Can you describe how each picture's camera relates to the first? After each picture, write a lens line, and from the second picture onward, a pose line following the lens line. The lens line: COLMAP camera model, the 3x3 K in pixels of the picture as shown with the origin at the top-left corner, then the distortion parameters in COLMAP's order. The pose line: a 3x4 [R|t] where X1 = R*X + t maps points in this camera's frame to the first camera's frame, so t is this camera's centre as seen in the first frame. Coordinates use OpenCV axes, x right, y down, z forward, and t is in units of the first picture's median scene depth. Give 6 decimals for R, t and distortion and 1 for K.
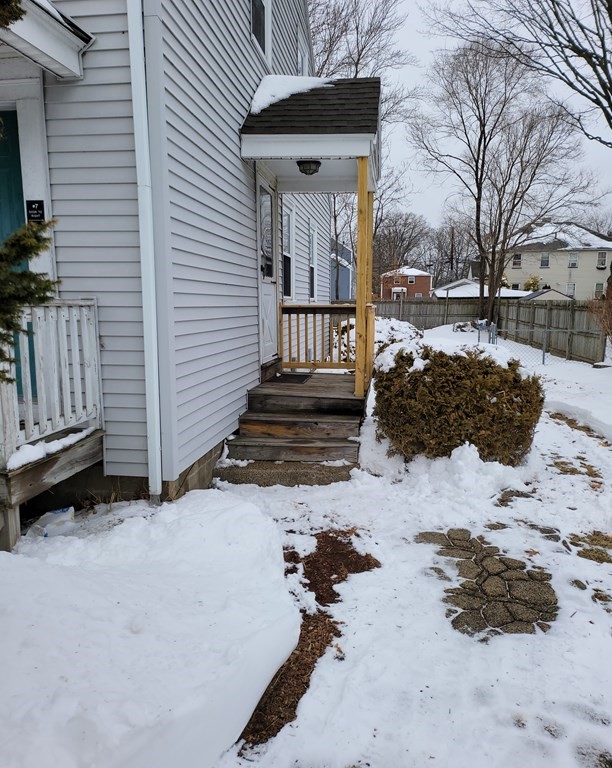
lens RADIAL K [[580.9, 0, 306.0], [0, 580.9, 384.0], [0, 0, 1]] dist [0.106775, -0.105309]
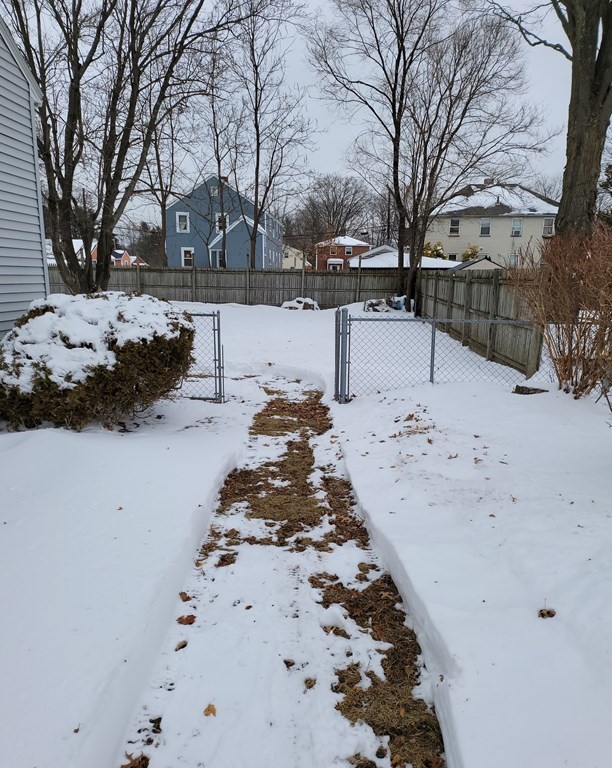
lens RADIAL K [[580.9, 0, 306.0], [0, 580.9, 384.0], [0, 0, 1]] dist [0.106775, -0.105309]
pose [[0.997350, -0.003544, 0.072671, 0.114792], [0.000296, 0.999003, 0.044653, -0.026273], [-0.072757, -0.044513, 0.996356, 0.215850]]
